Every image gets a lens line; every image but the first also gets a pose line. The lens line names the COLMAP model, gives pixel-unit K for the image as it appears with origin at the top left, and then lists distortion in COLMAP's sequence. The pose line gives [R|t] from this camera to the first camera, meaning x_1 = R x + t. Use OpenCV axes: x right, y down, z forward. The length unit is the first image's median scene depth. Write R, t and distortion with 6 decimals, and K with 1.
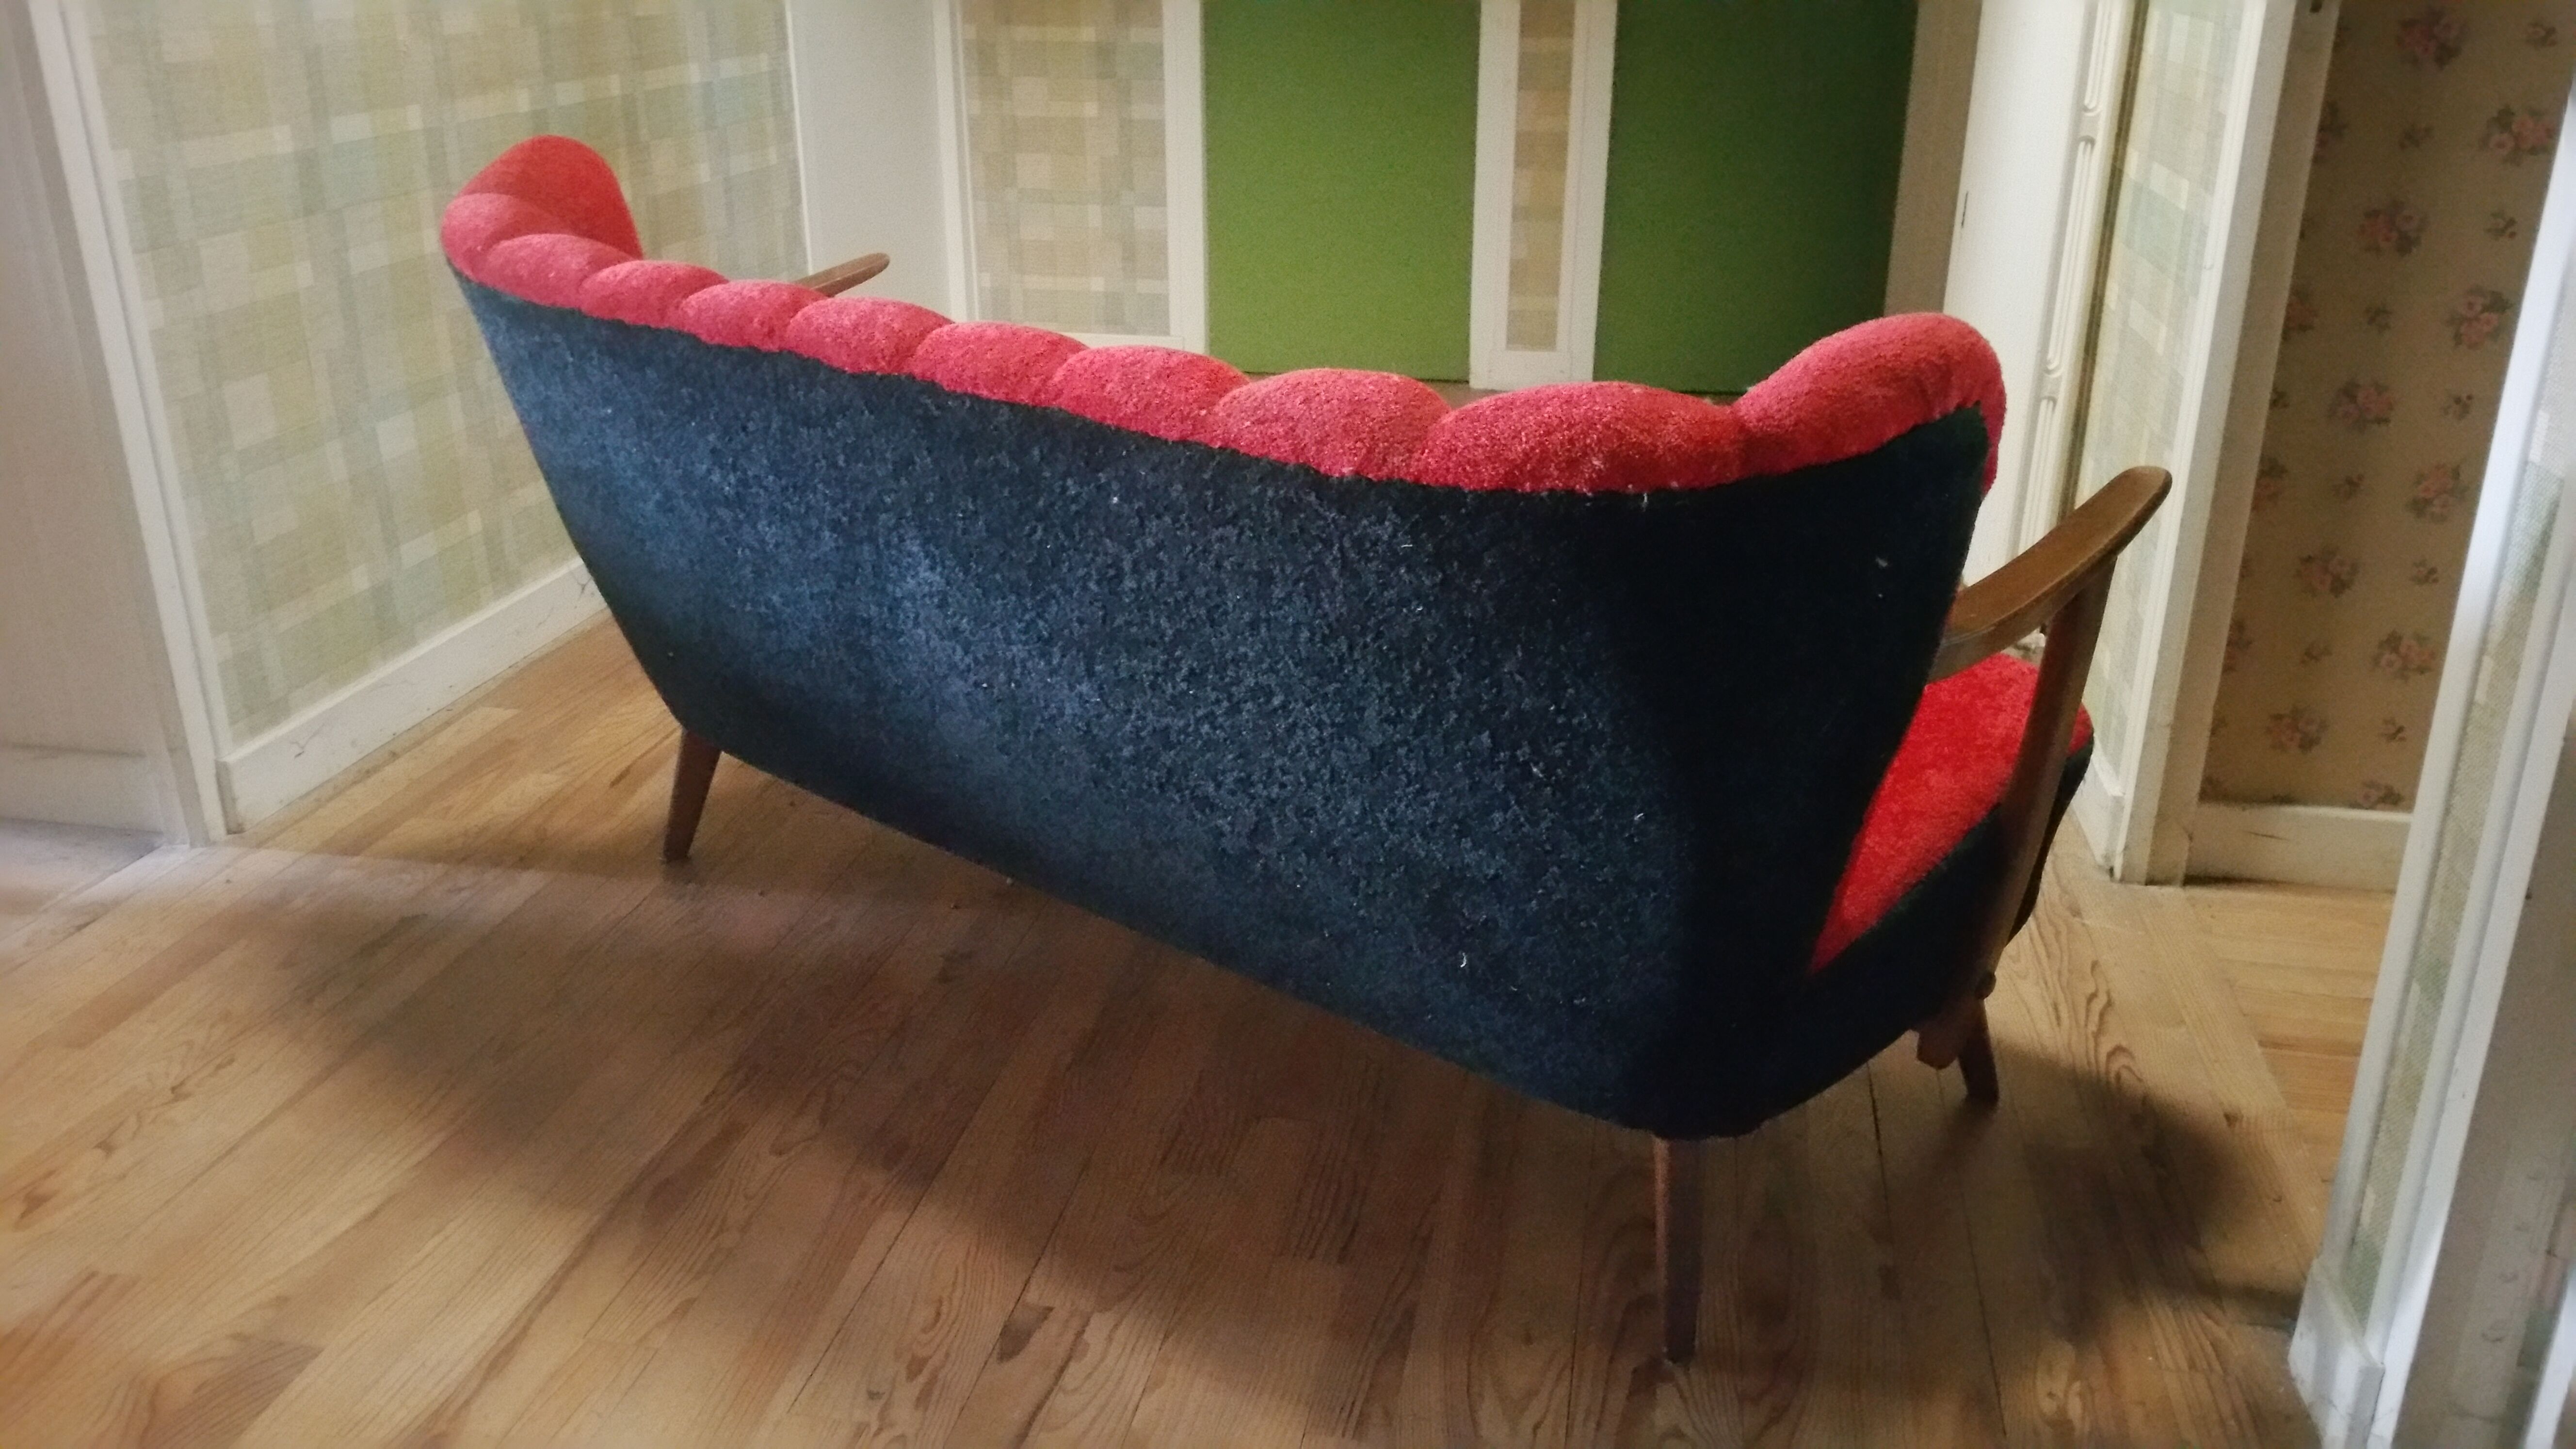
lens RADIAL K [[2085.7, 0, 1286.0], [0, 2085.7, 779.4], [0, 0, 1]] dist [-0.023266, 0.012215]
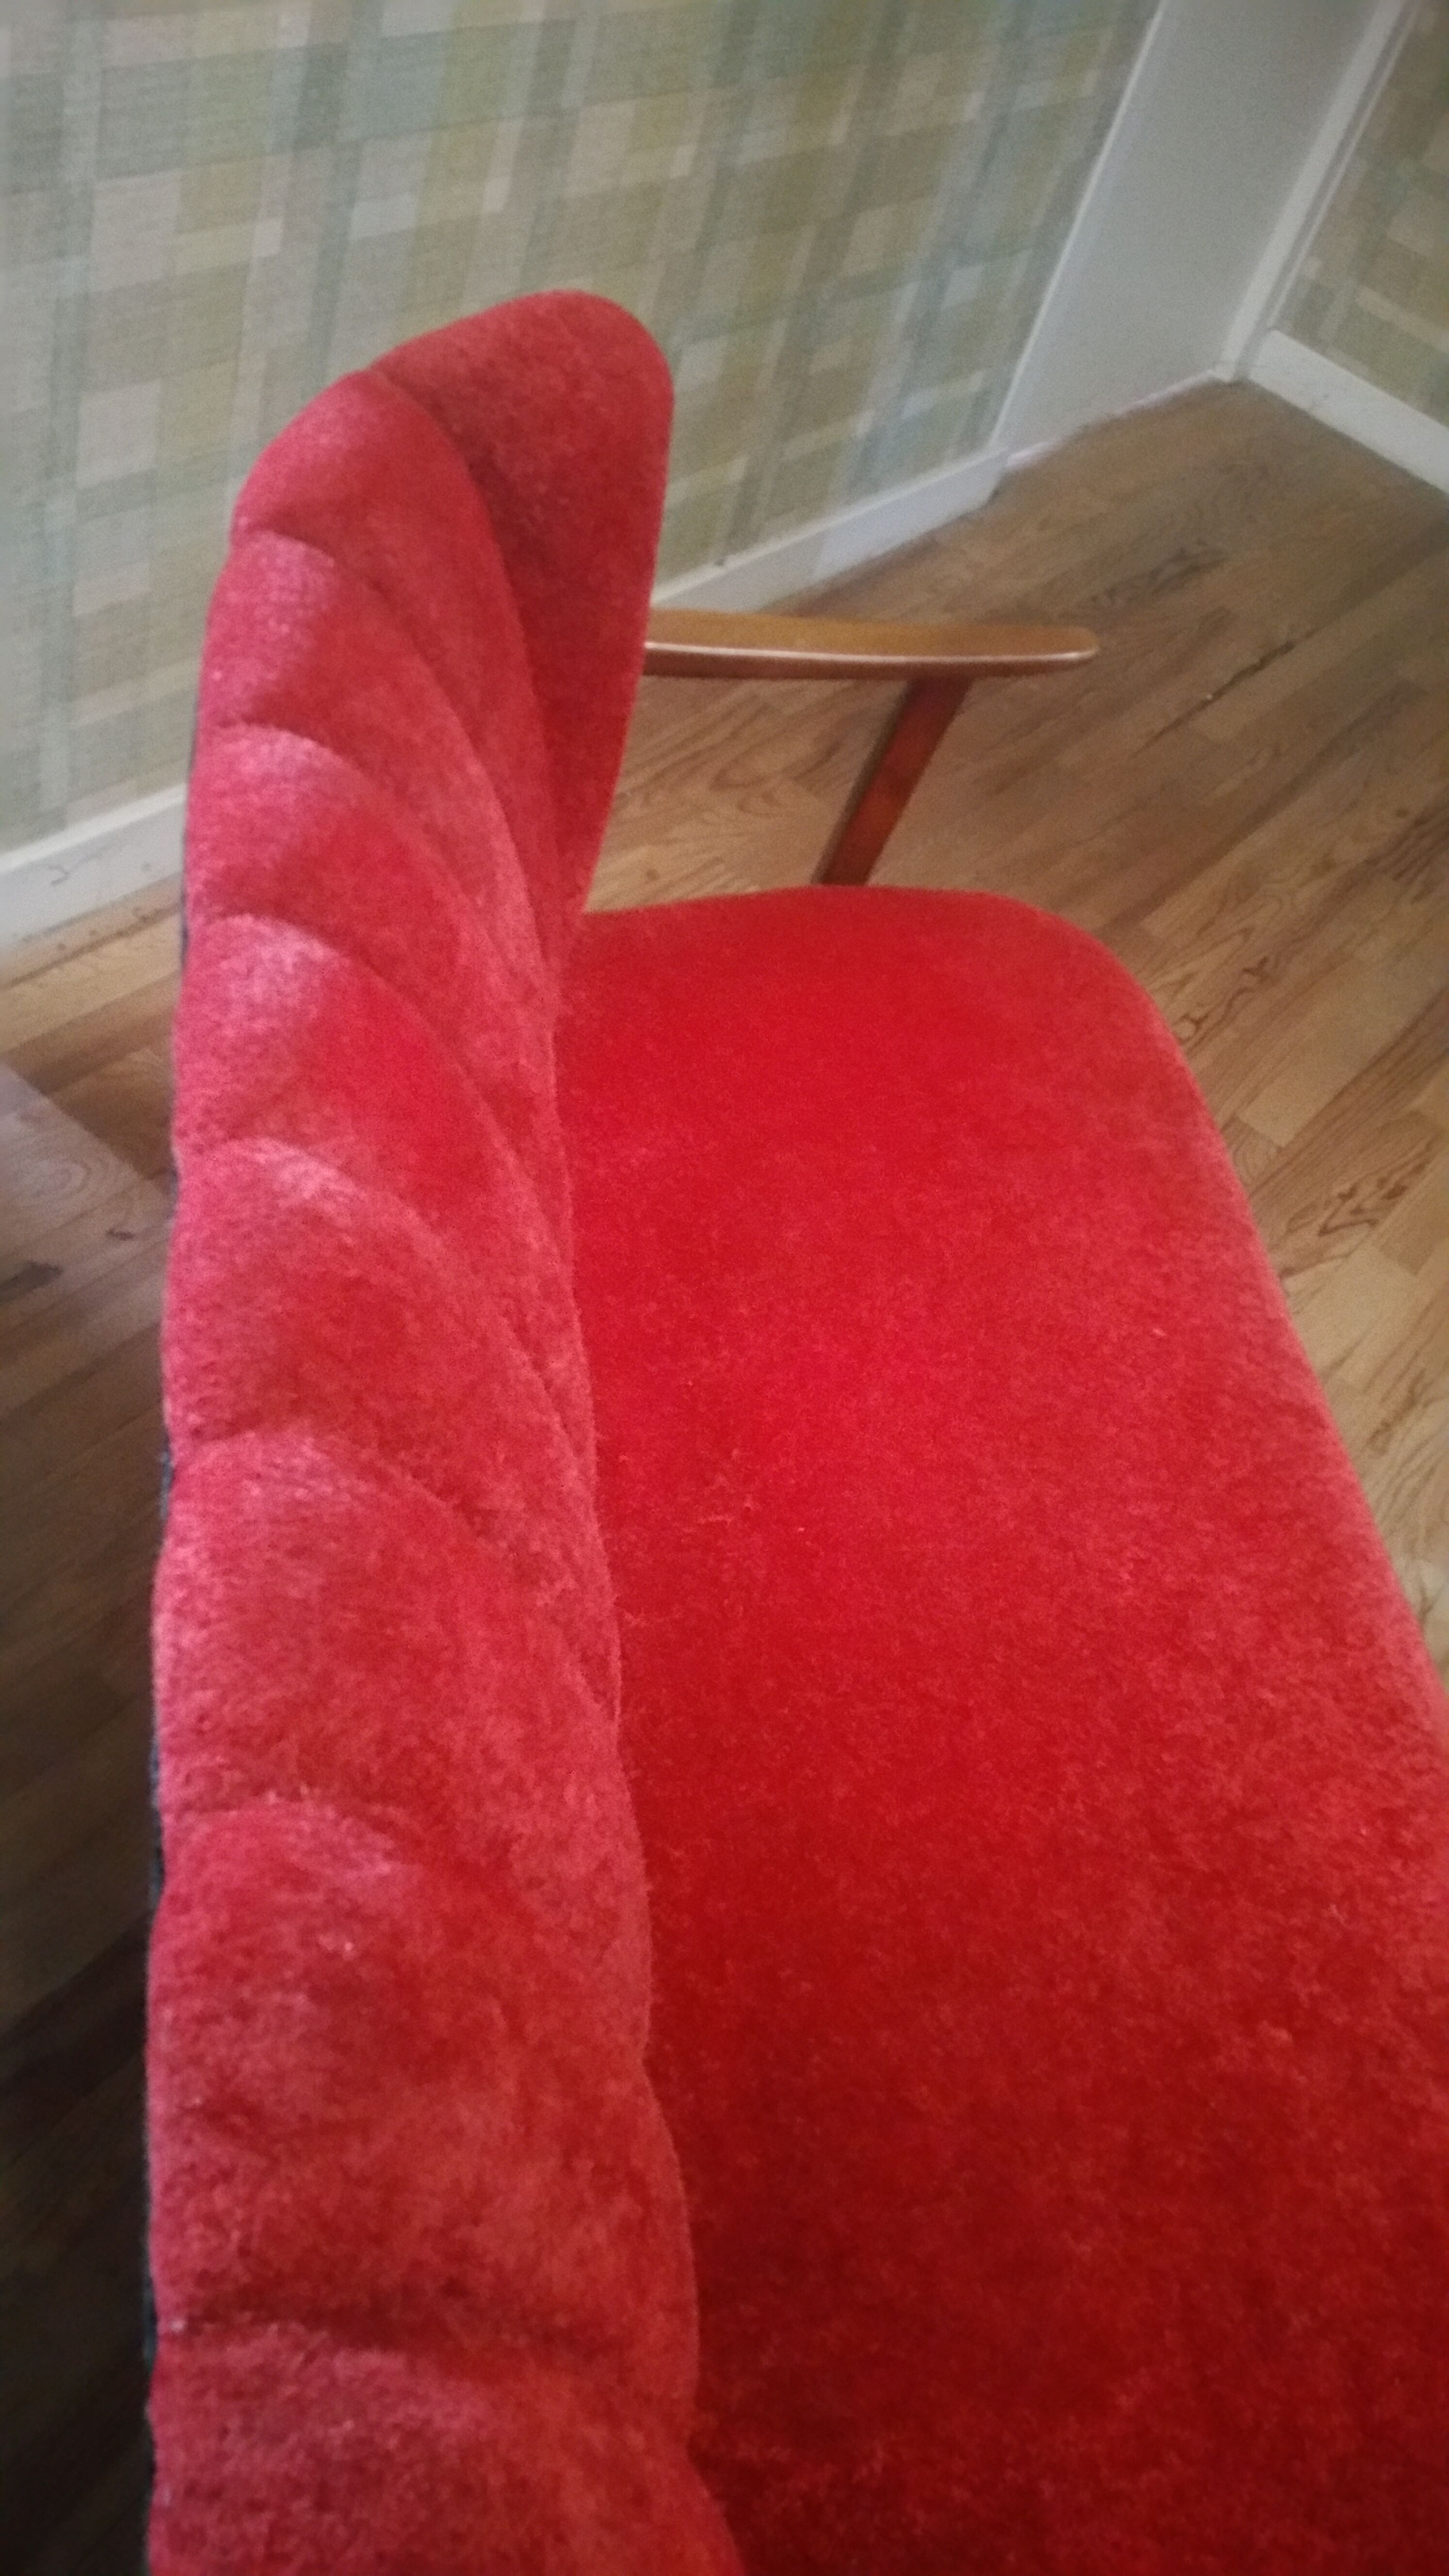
lens RADIAL K [[2085.7, 0, 740.2], [0, 2085.7, 1270.9], [0, 0, 1]] dist [-0.023266, 0.012215]
pose [[0.863448, 0.485972, -0.135235, -0.101556], [-0.408626, 0.831036, 0.377365, -0.296748], [0.295774, -0.270574, 0.916137, 0.373957]]
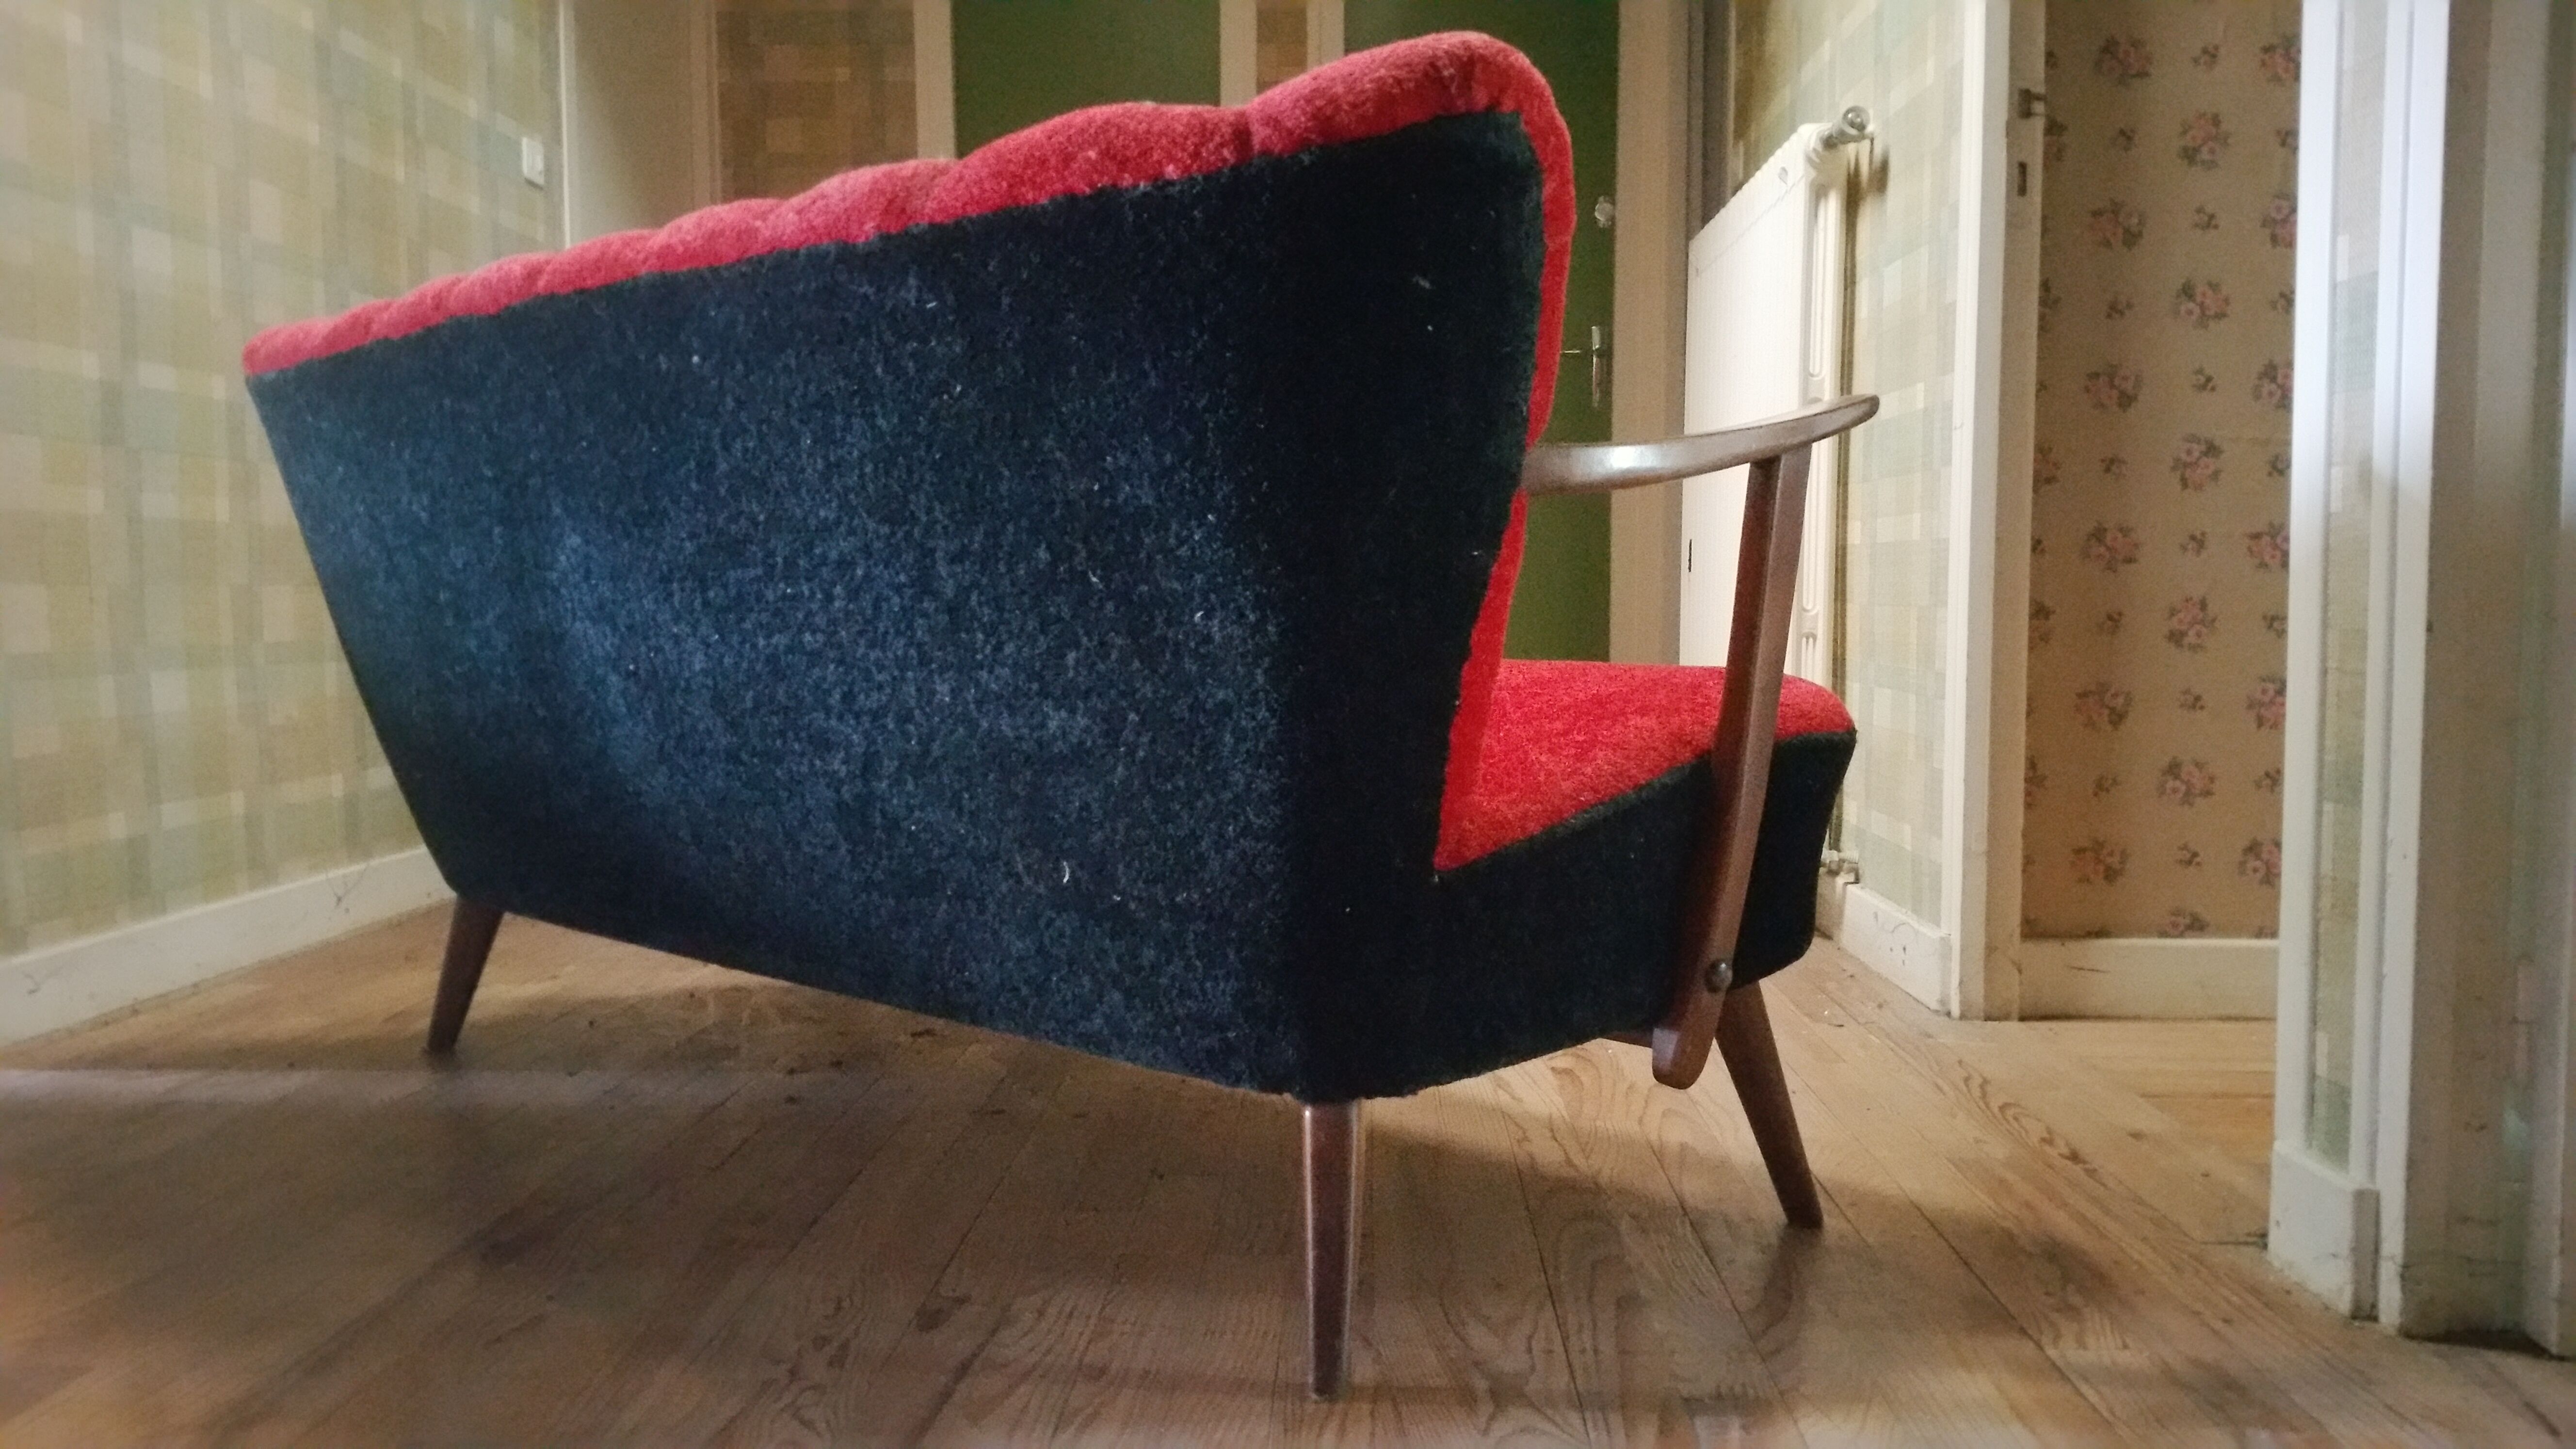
lens RADIAL K [[2085.7, 0, 1262.6], [0, 2085.7, 778.7], [0, 0, 1]] dist [-0.023266, 0.012215]
pose [[0.990078, -0.018911, 0.139240, -0.072610], [0.059325, 0.954517, -0.292195, 0.209565], [-0.127381, 0.297556, 0.946168, 0.050321]]
